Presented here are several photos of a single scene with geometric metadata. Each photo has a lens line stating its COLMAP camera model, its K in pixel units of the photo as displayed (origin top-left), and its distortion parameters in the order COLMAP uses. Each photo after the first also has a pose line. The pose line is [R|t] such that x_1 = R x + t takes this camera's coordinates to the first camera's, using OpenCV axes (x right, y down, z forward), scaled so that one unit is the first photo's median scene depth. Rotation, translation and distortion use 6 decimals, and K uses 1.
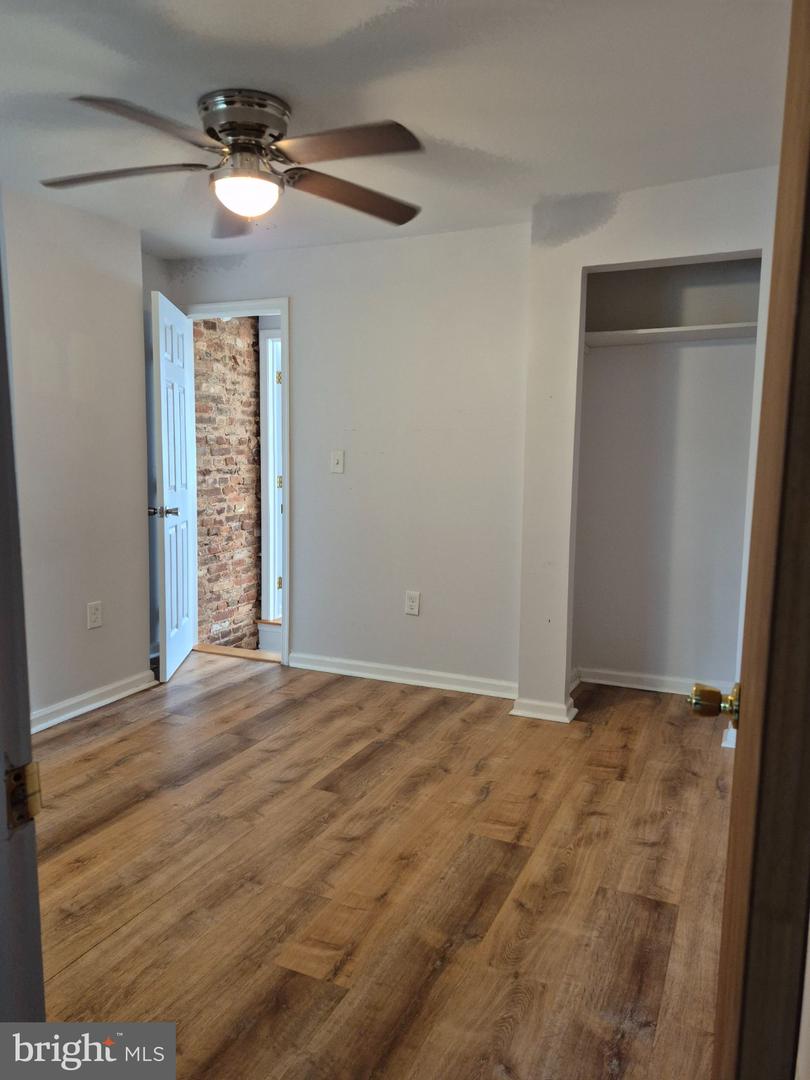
lens RADIAL K [[751.3, 0, 405.2], [0, 751.3, 536.8], [0, 0, 1]] dist [0.044650, -0.037968]
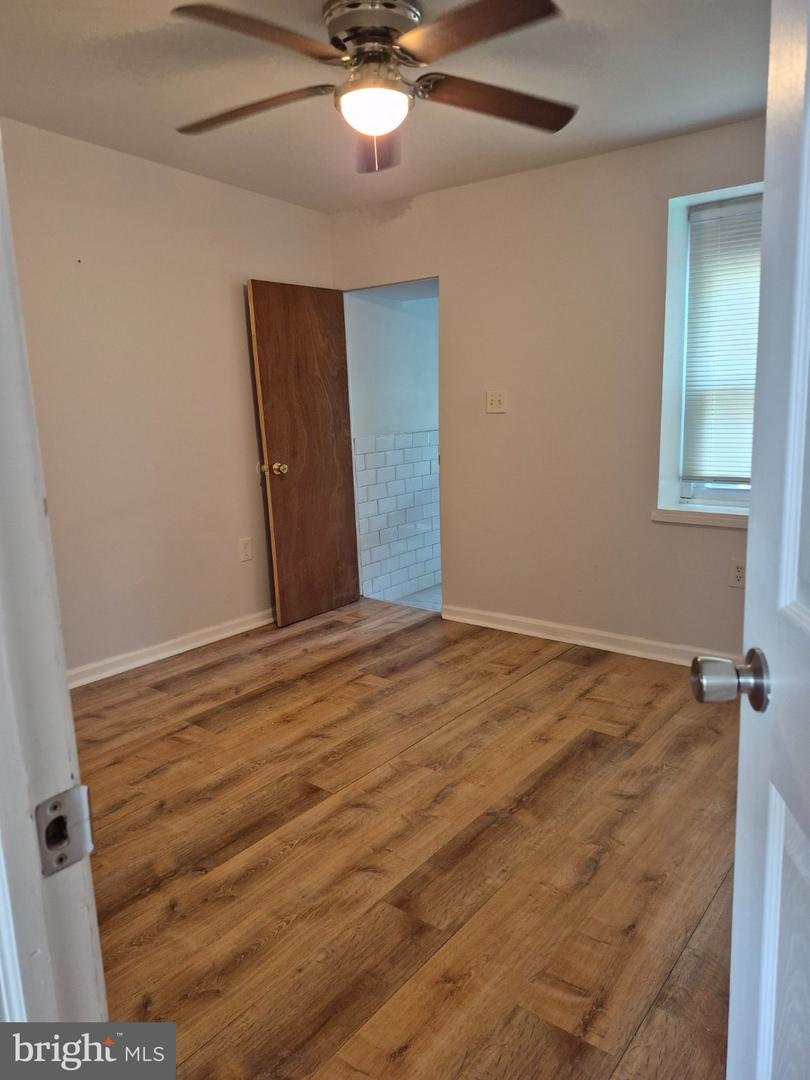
lens RADIAL K [[751.3, 0, 405.1], [0, 751.3, 539.9], [0, 0, 1]] dist [0.044650, -0.037968]
pose [[-0.977035, -0.019811, 0.212156, -0.434925], [0.042598, 0.957408, 0.285578, -0.210688], [-0.208778, 0.288057, -0.934577, 1.944661]]
